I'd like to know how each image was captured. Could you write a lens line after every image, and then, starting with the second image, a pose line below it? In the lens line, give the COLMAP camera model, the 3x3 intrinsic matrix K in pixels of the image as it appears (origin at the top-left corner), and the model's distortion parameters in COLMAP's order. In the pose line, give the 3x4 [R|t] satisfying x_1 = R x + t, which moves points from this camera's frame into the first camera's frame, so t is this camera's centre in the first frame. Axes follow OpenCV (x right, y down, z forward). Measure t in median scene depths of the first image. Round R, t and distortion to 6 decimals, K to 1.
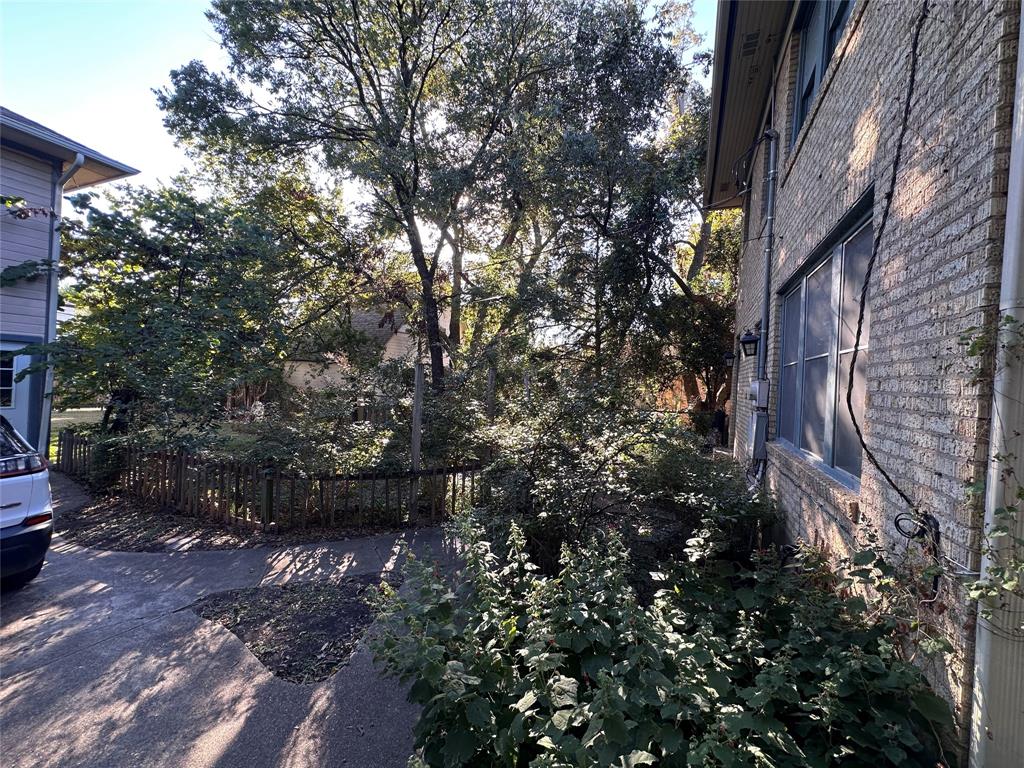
lens RADIAL K [[407.8, 0, 510.1], [0, 407.8, 385.4], [0, 0, 1]] dist [-0.002401, 0.000637]
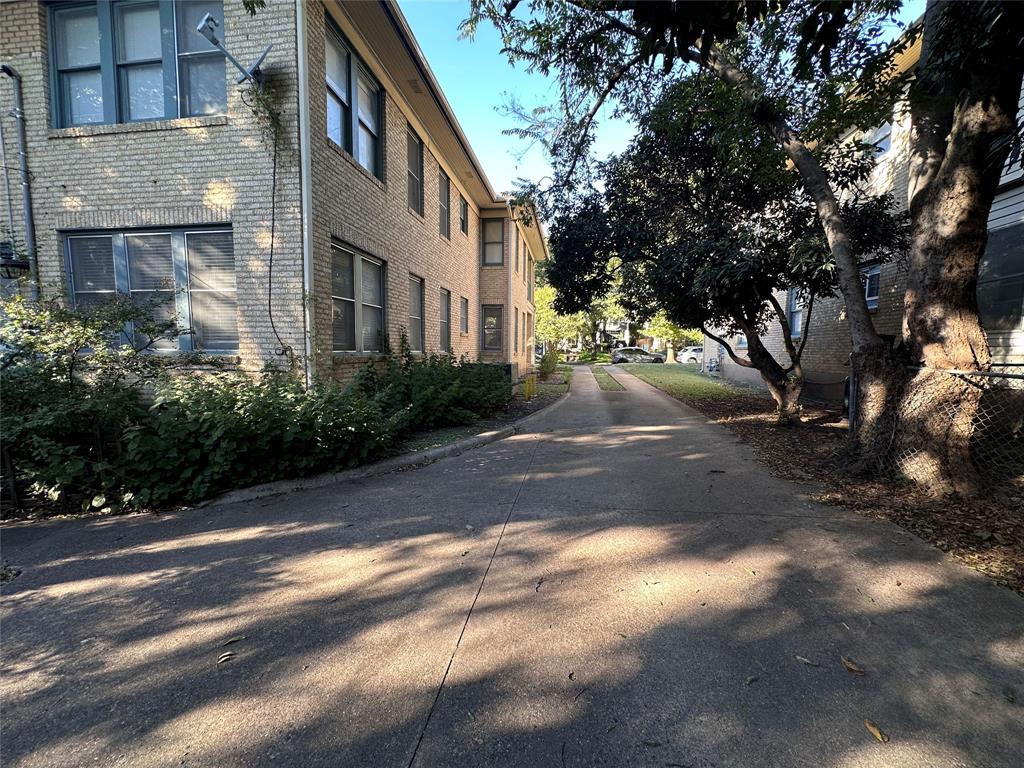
lens RADIAL K [[407.8, 0, 514.4], [0, 407.8, 383.0], [0, 0, 1]] dist [-0.002401, 0.000637]
pose [[-0.282617, -0.119604, 0.951747, -3.066997], [-0.003992, 0.992334, 0.123519, 0.214265], [-0.959225, 0.031110, -0.280927, 0.151455]]
